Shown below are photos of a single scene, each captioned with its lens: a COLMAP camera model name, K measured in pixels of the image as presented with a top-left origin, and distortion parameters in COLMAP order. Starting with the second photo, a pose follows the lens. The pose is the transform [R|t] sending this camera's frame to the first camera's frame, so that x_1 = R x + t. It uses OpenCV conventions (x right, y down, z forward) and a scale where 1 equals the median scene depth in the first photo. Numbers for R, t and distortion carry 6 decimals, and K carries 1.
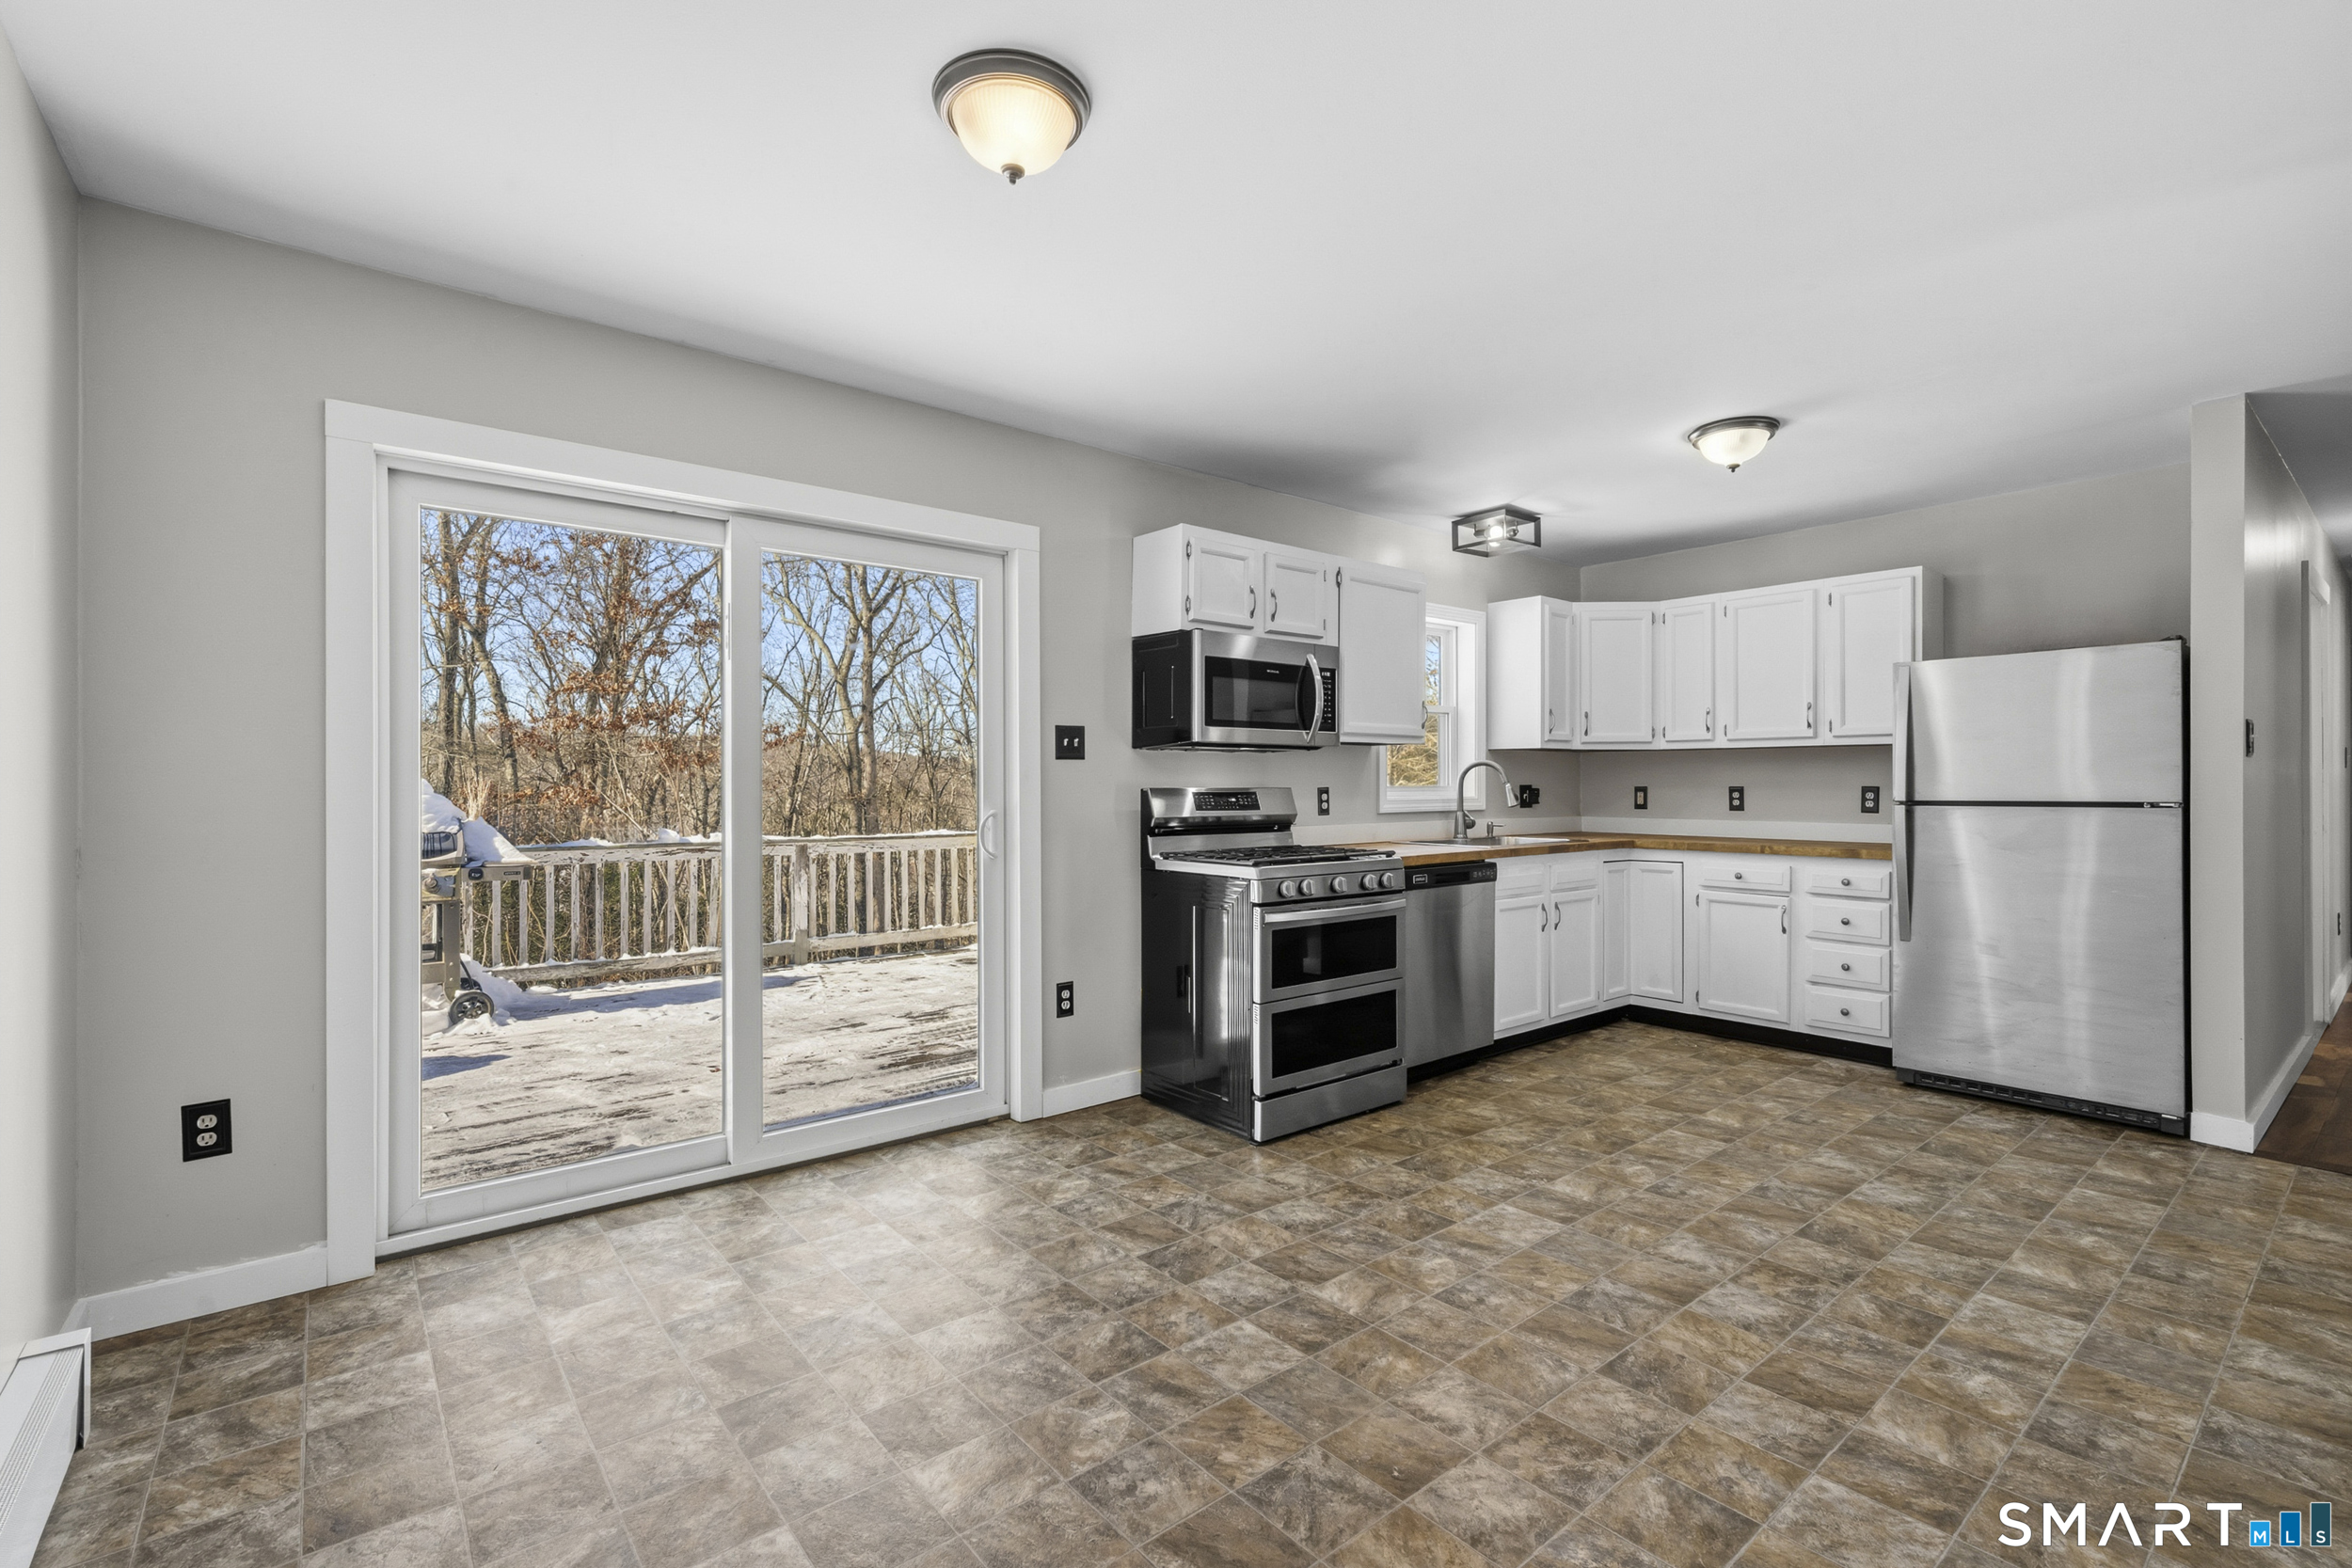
lens RADIAL K [[1041.5, 0, 1177.5], [0, 1041.5, 779.1], [0, 0, 1]] dist [0.002767, 0.000611]
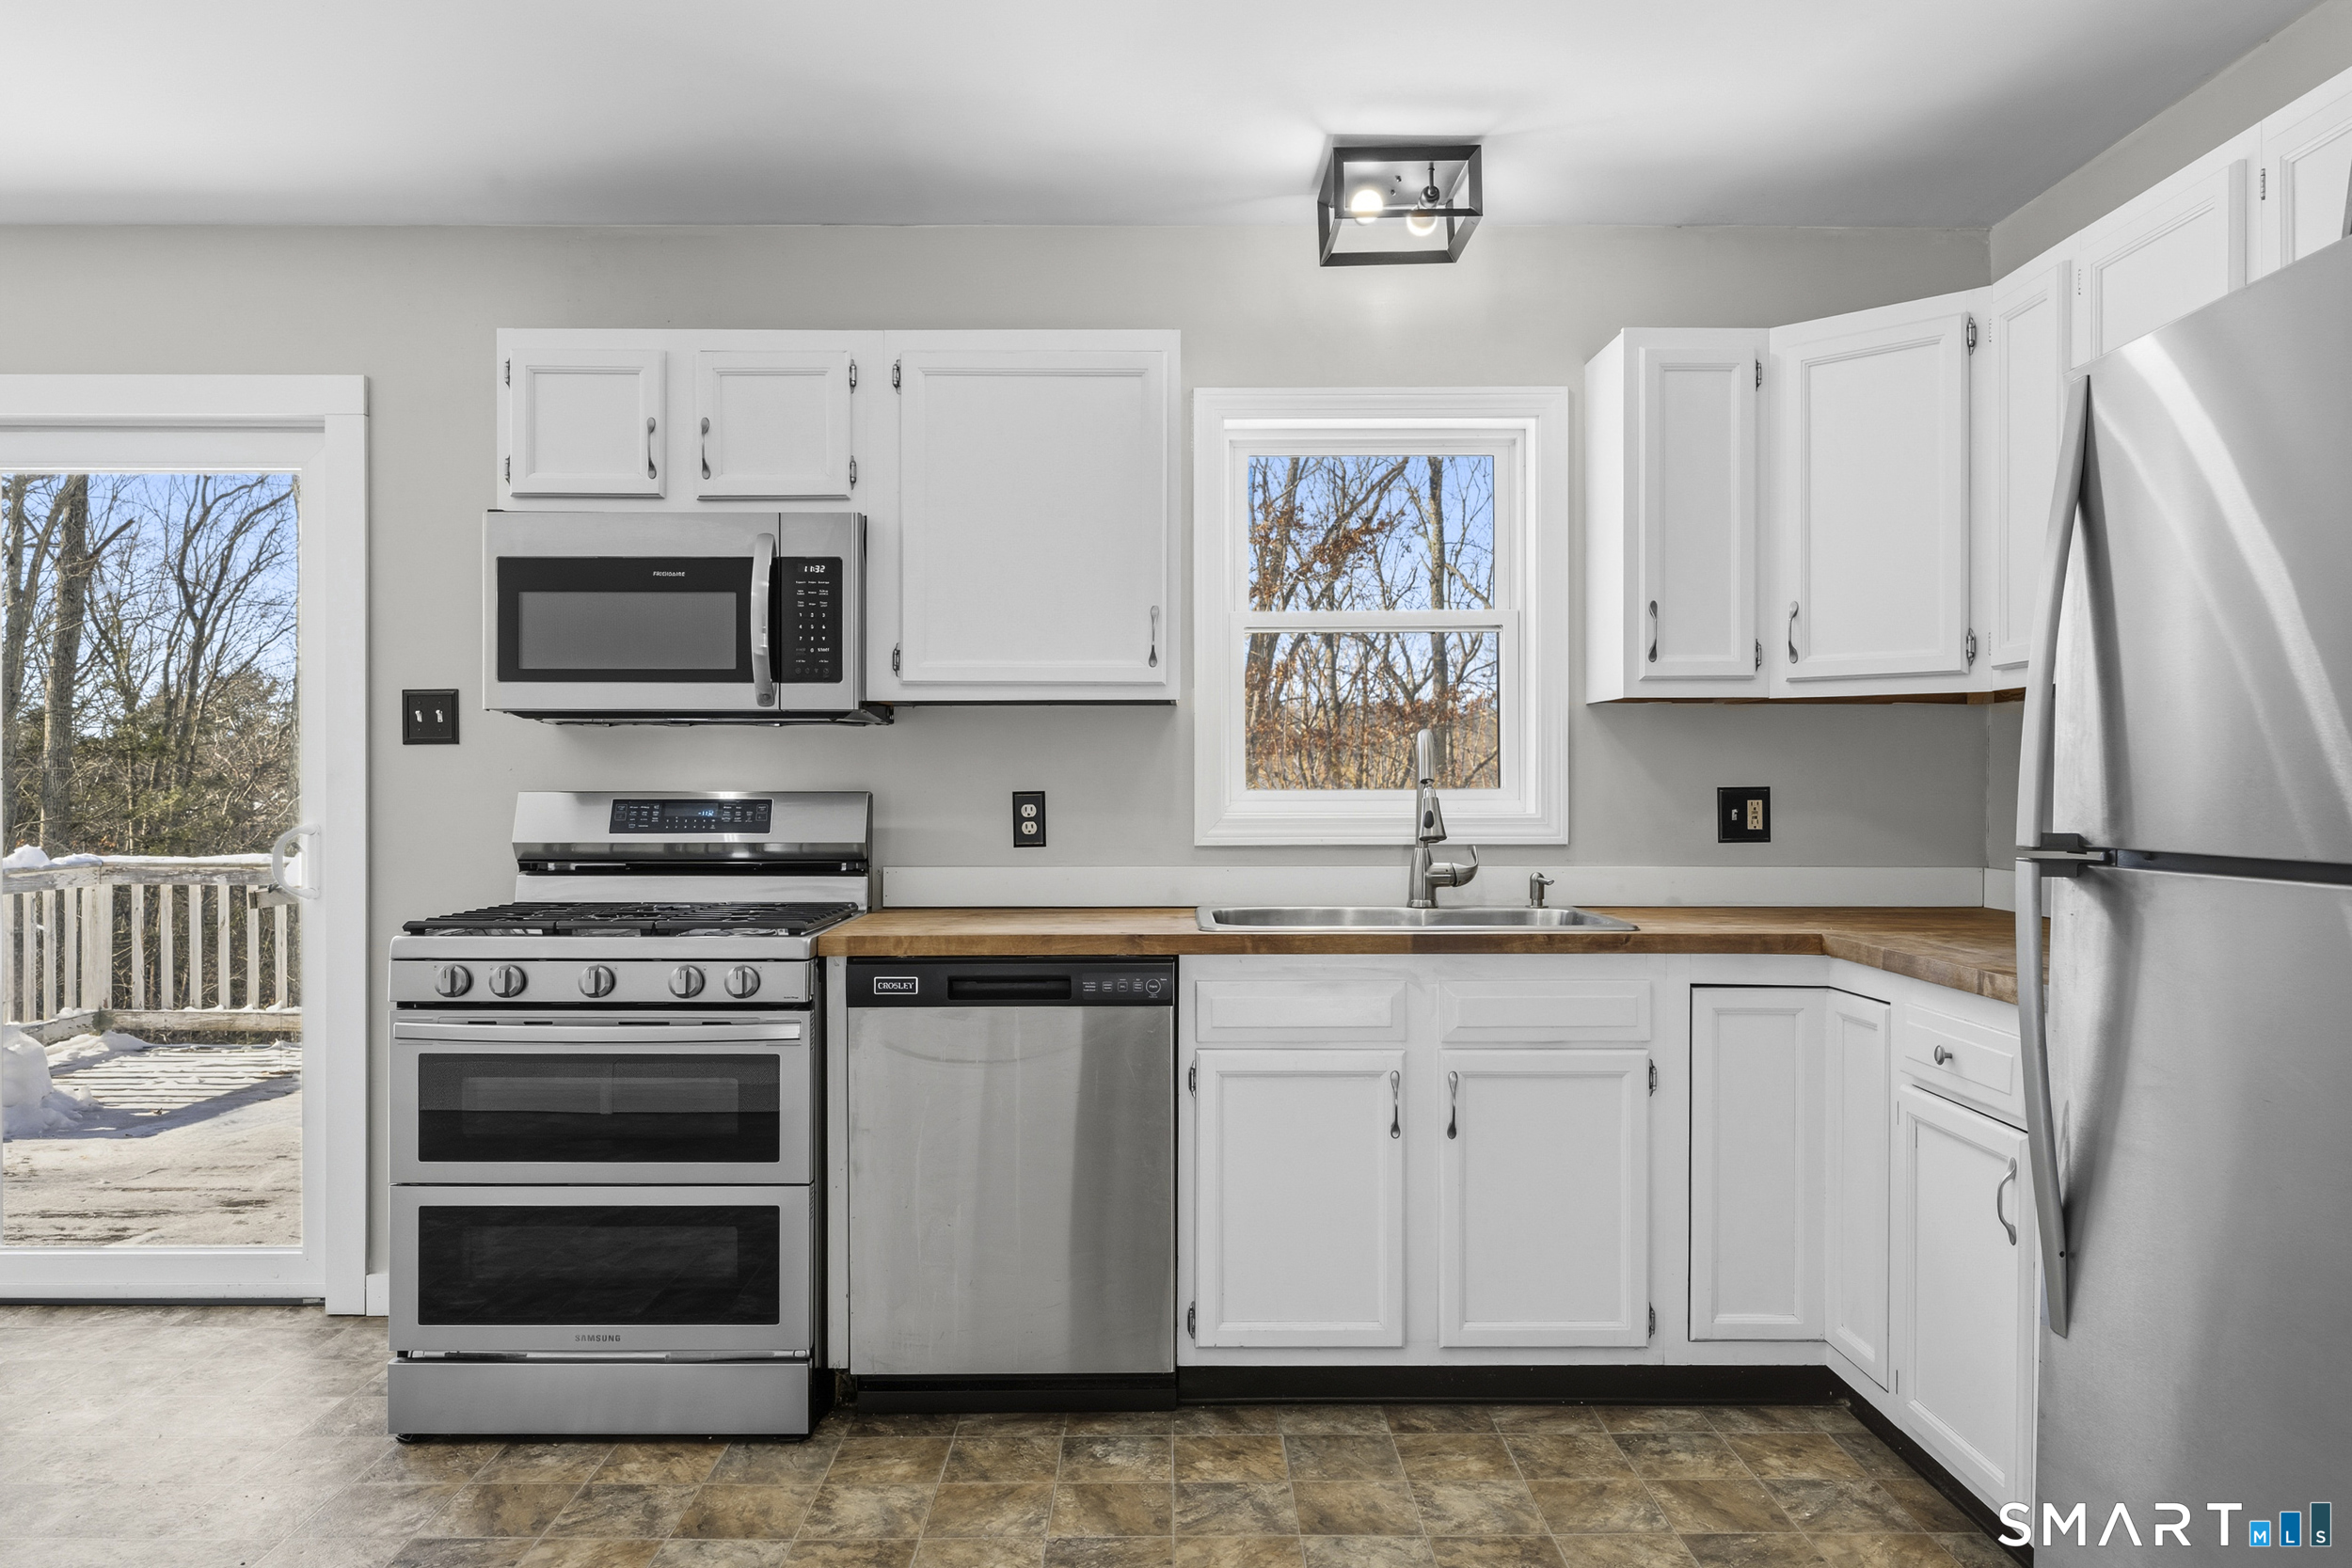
lens RADIAL K [[1626.7, 0, 1179.6], [0, 1626.7, 787.1], [0, 0, 1]] dist [-0.001472, -0.001199]
pose [[0.775600, 0.000624, -0.631225, 0.849905], [0.002800, 0.999986, 0.004429, 0.003171], [0.631219, -0.005202, 0.775587, 0.538768]]
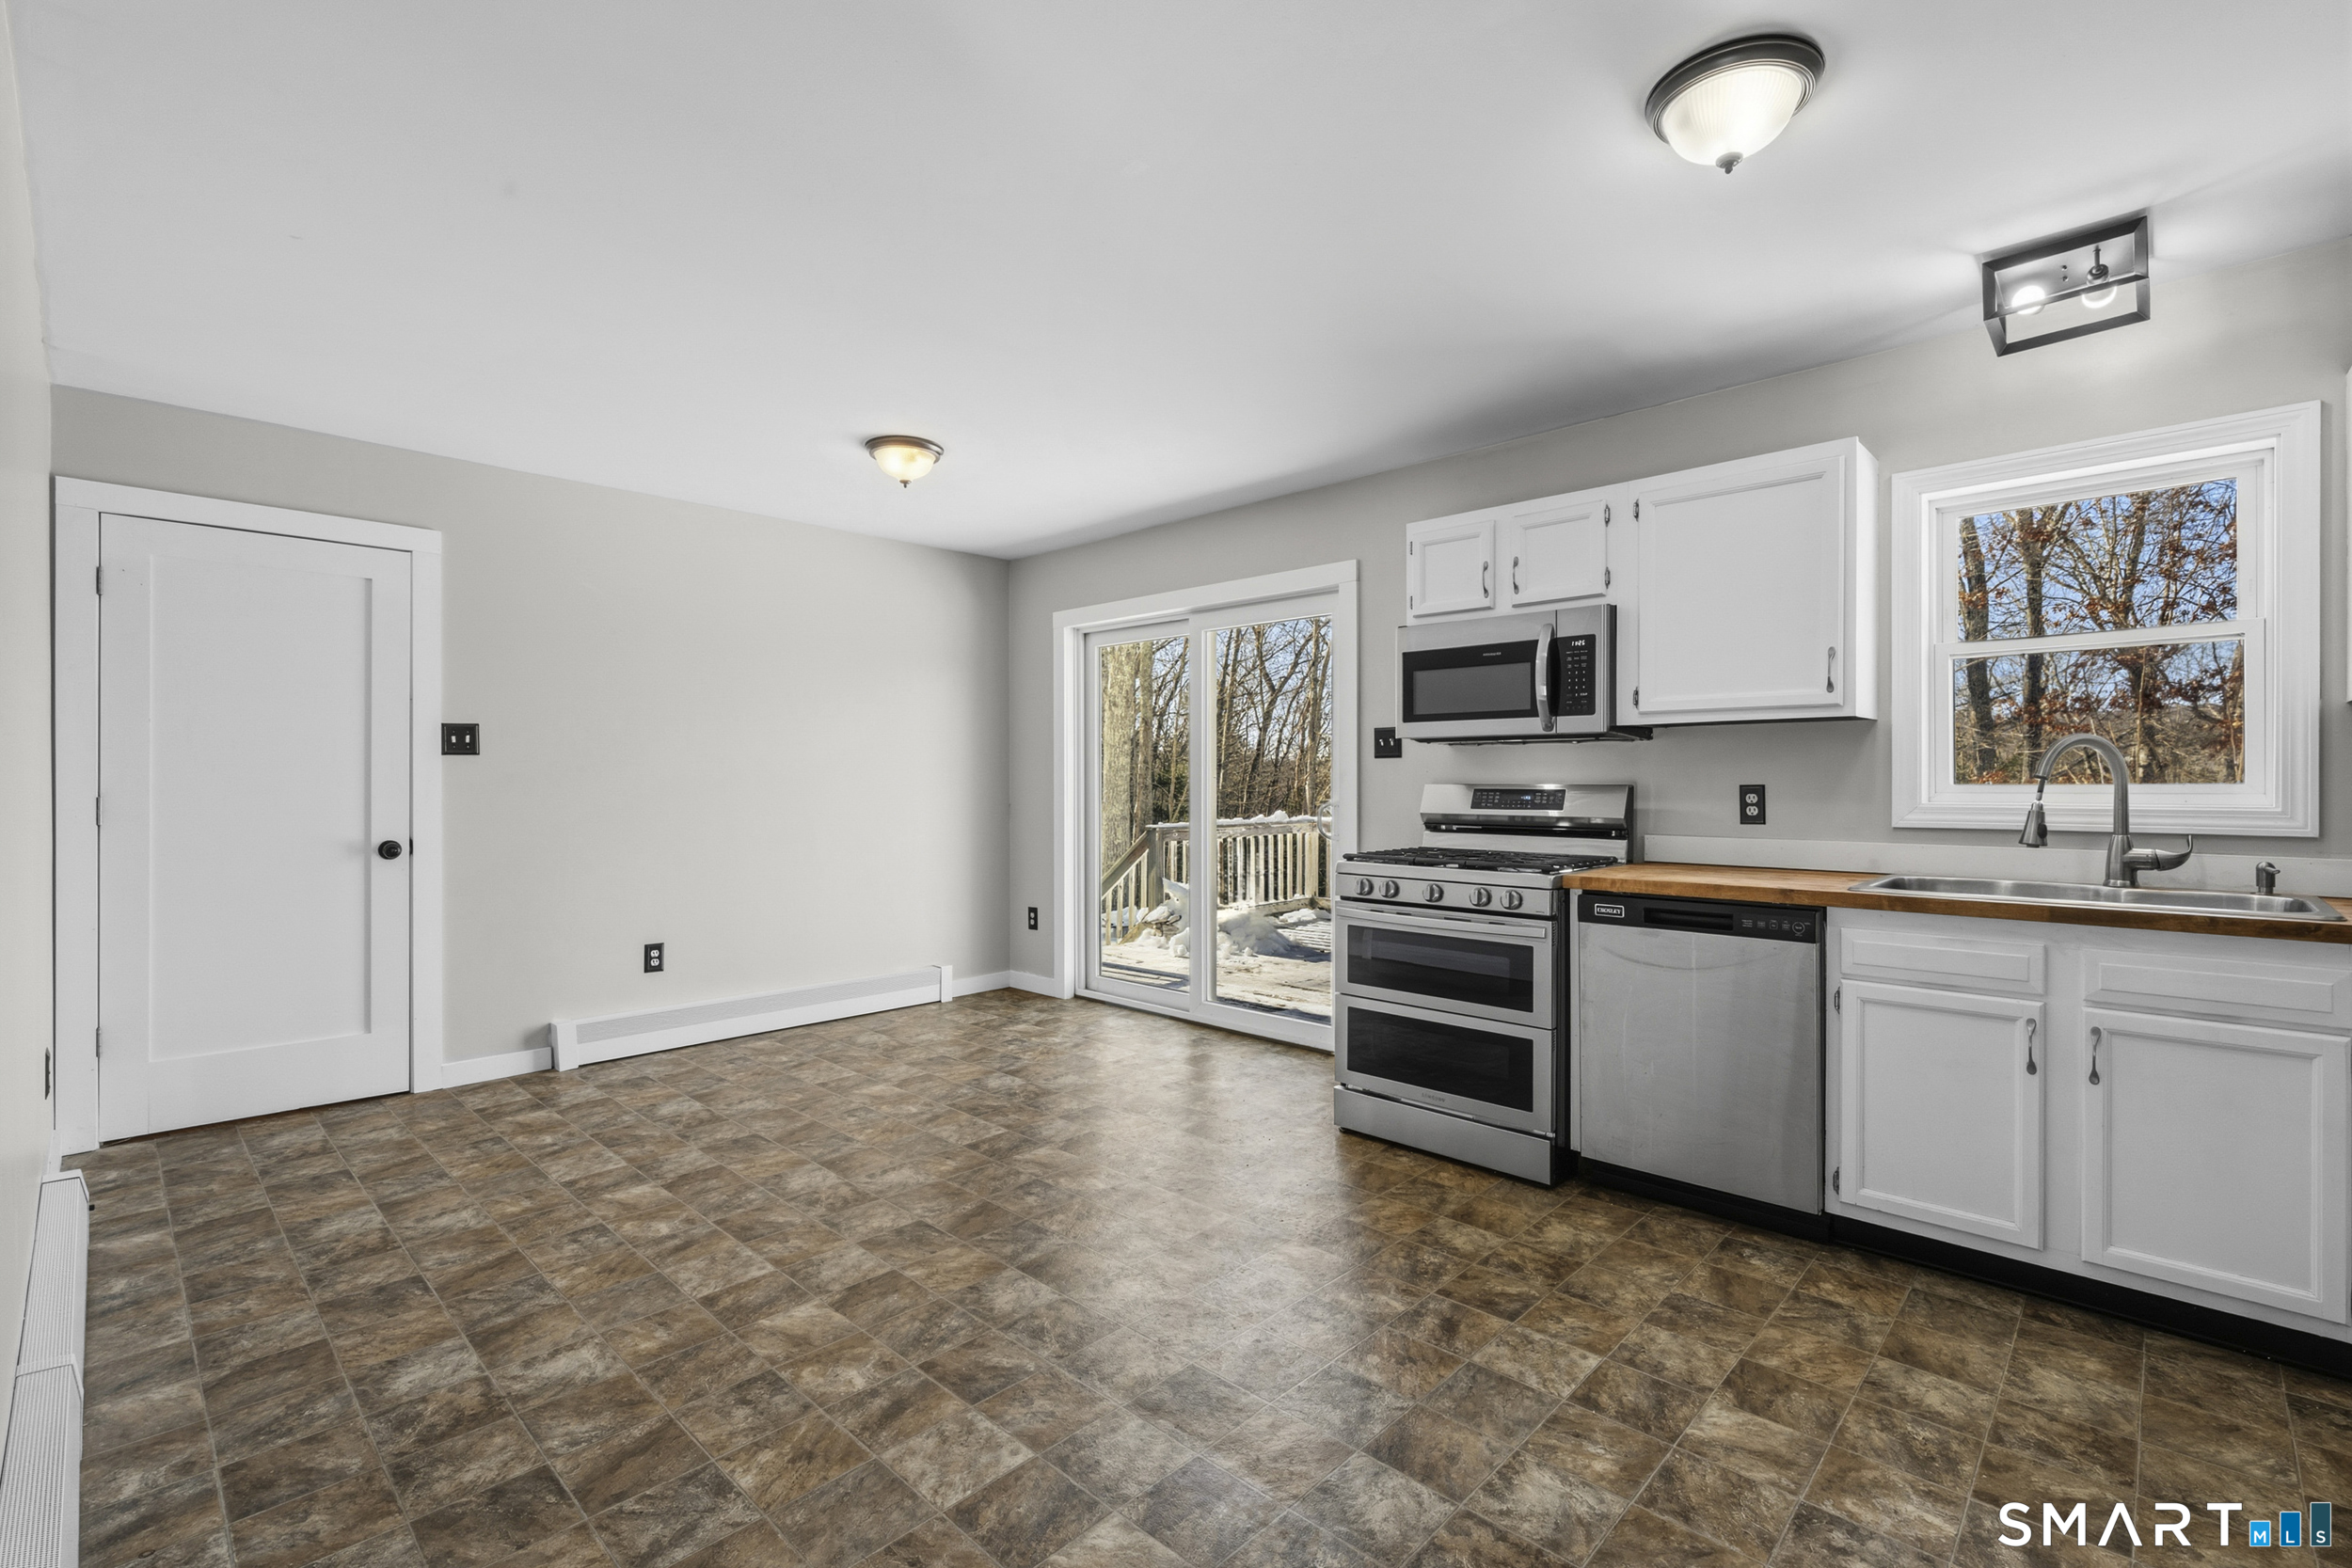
lens RADIAL K [[1041.5, 0, 1178.8], [0, 1041.5, 782.5], [0, 0, 1]] dist [0.002767, 0.000611]
pose [[0.117784, 0.002213, -0.993037, 0.980144], [0.004472, 0.999986, 0.002759, 0.003180], [0.993029, -0.004766, 0.117772, 0.652356]]
